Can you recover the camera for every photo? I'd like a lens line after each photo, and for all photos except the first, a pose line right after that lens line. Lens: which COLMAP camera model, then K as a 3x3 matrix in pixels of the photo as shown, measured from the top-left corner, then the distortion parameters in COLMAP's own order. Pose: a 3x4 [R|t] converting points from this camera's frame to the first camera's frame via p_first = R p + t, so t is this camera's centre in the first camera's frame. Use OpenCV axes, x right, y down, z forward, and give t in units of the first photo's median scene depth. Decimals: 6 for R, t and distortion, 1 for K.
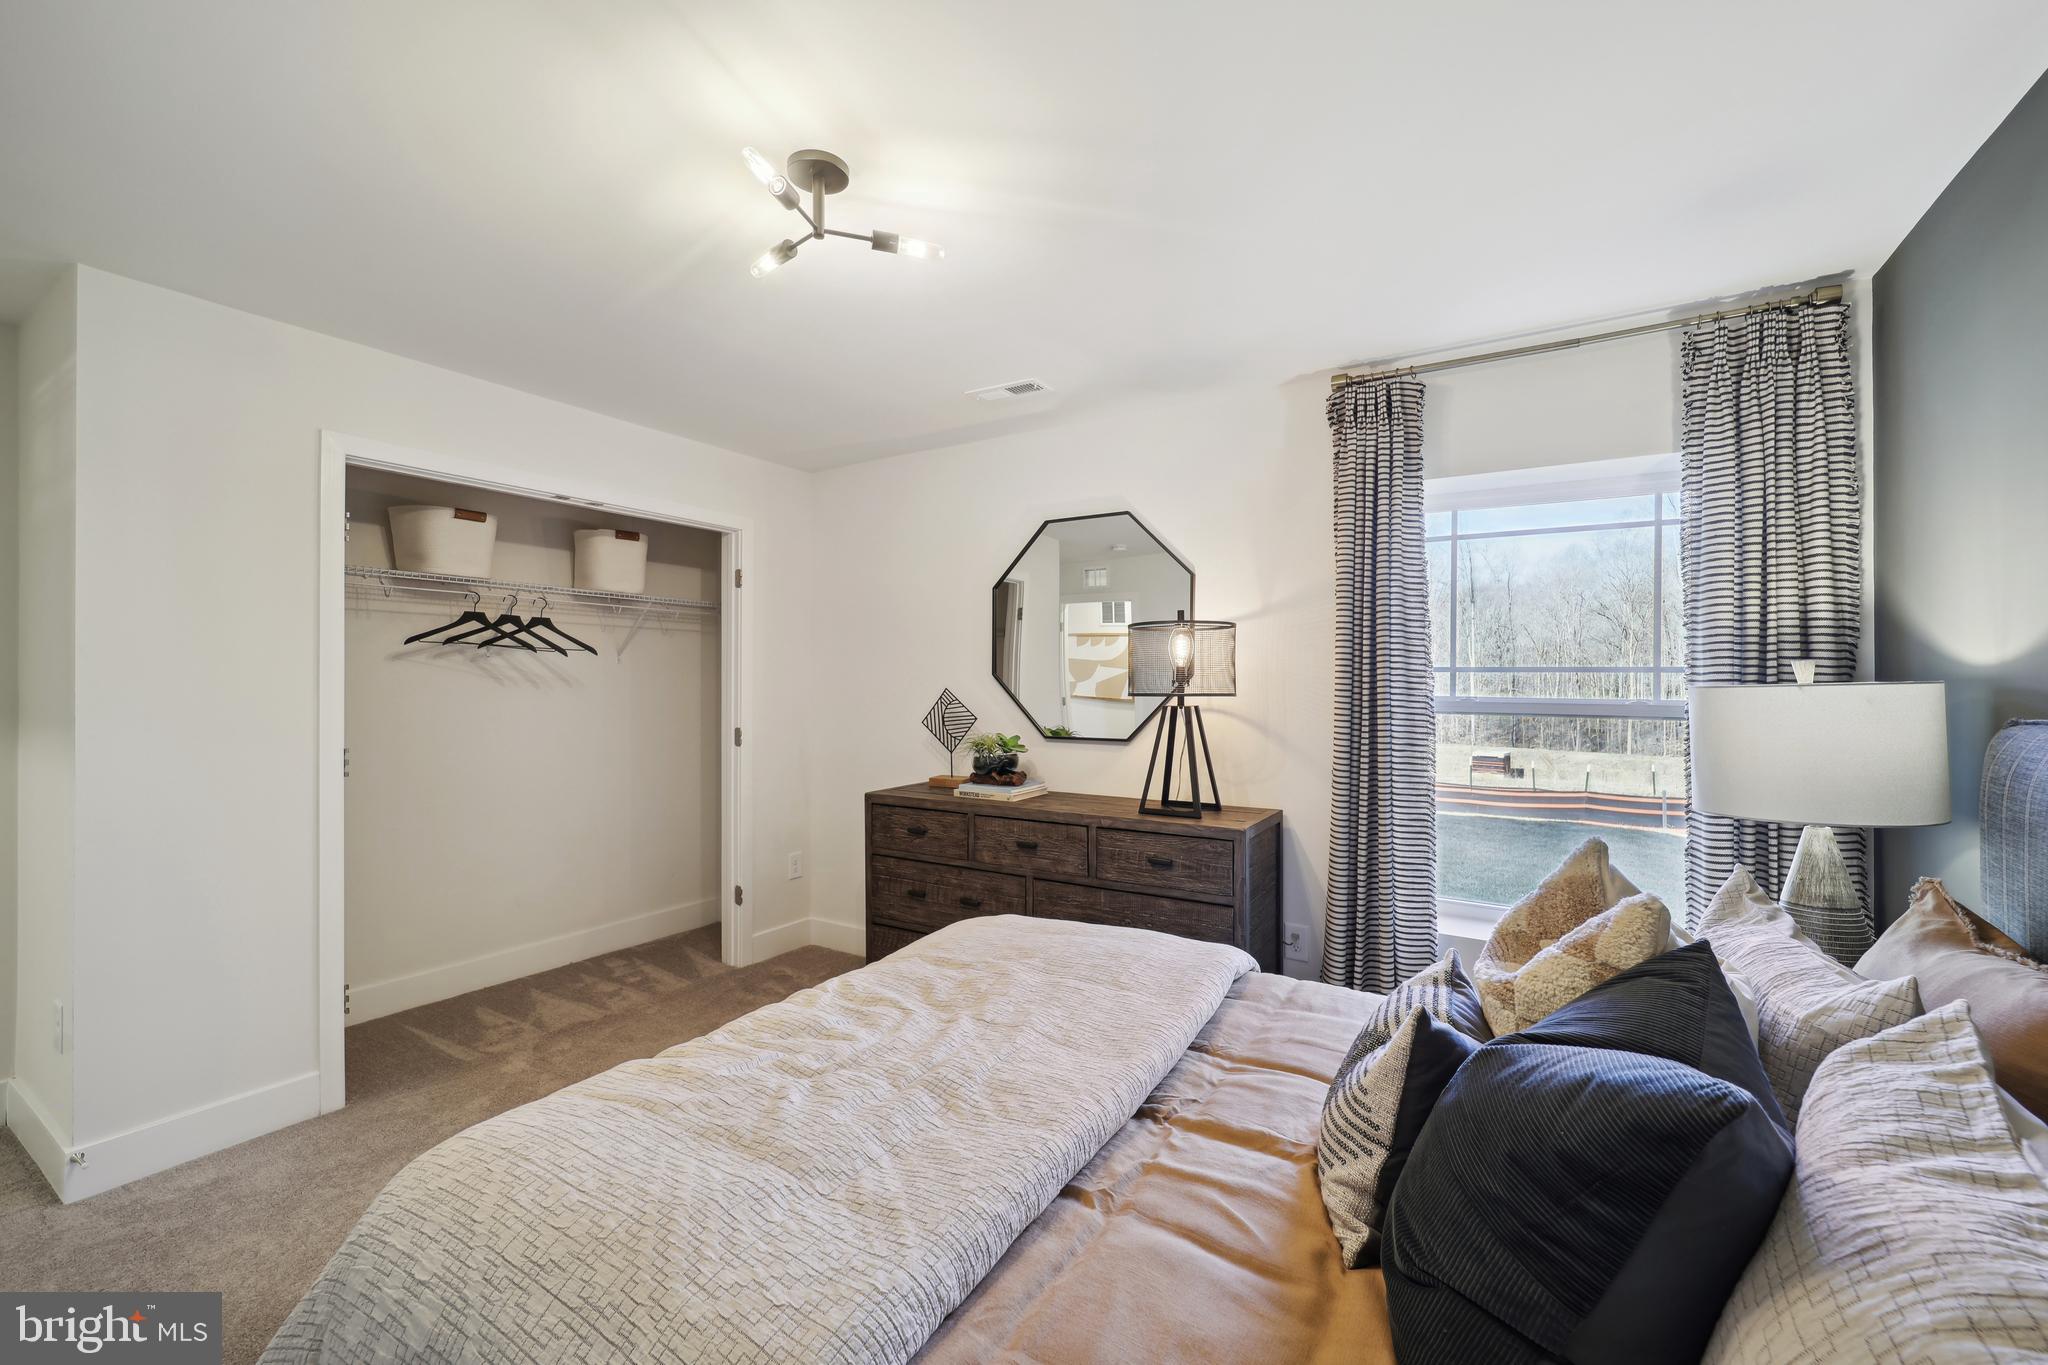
lens RADIAL K [[836.8, 0, 1022.7], [0, 836.8, 688.5], [0, 0, 1]] dist [-0.007825, -0.000266]
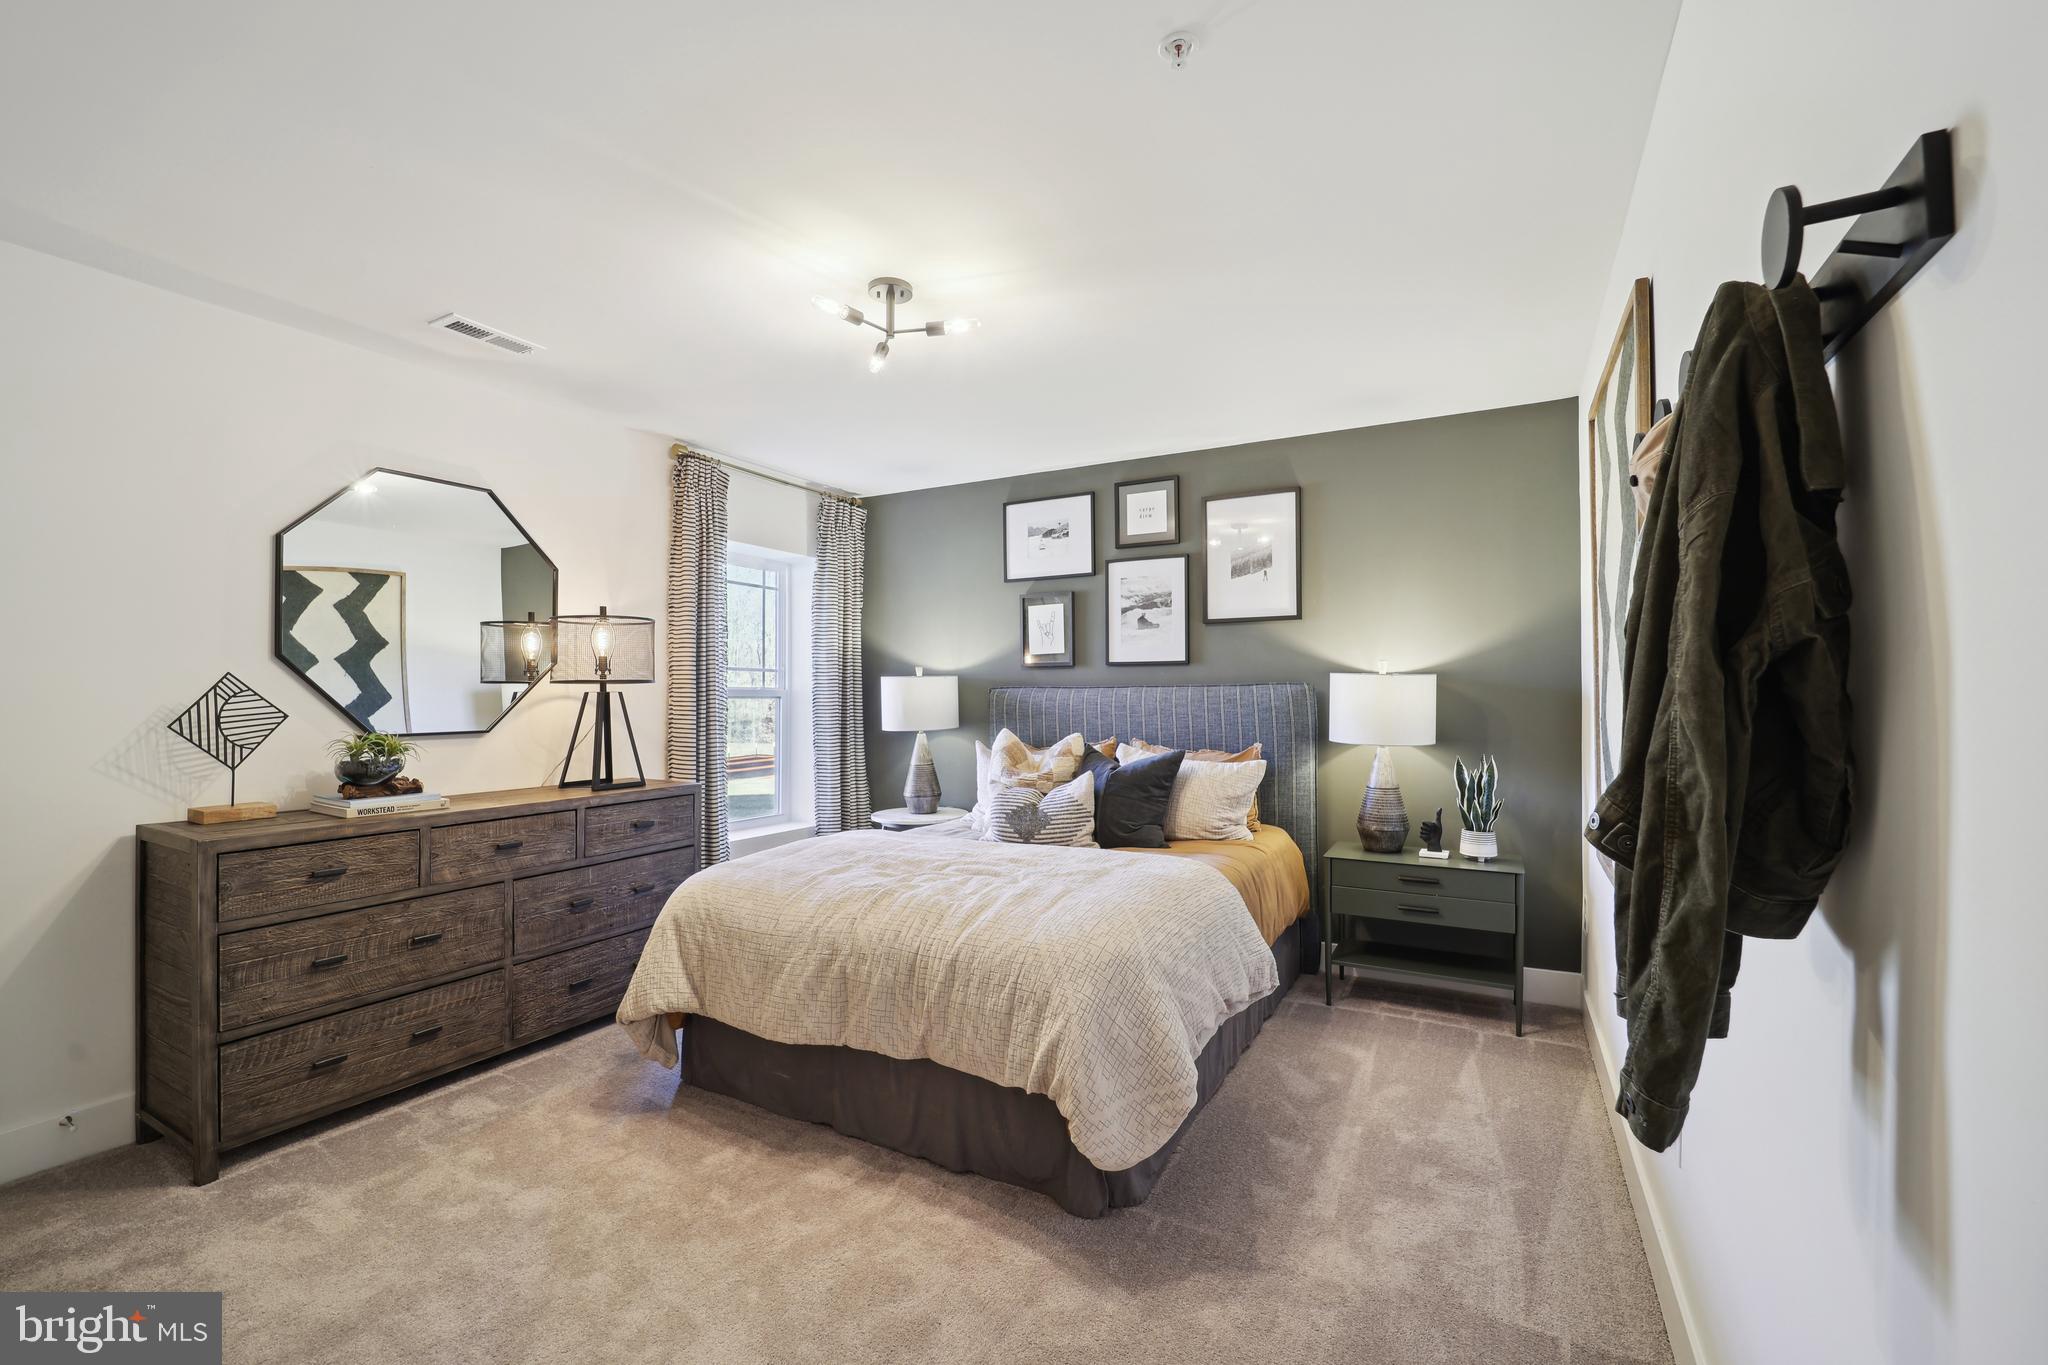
lens RADIAL K [[836.8, 0, 1022.7], [0, 836.8, 688.5], [0, 0, 1]] dist [-0.007825, -0.000266]
pose [[-0.046228, 0.002579, 0.998928, -0.926120], [0.008032, 0.999965, -0.002210, 0.022492], [-0.998899, 0.007921, -0.046247, 0.478833]]
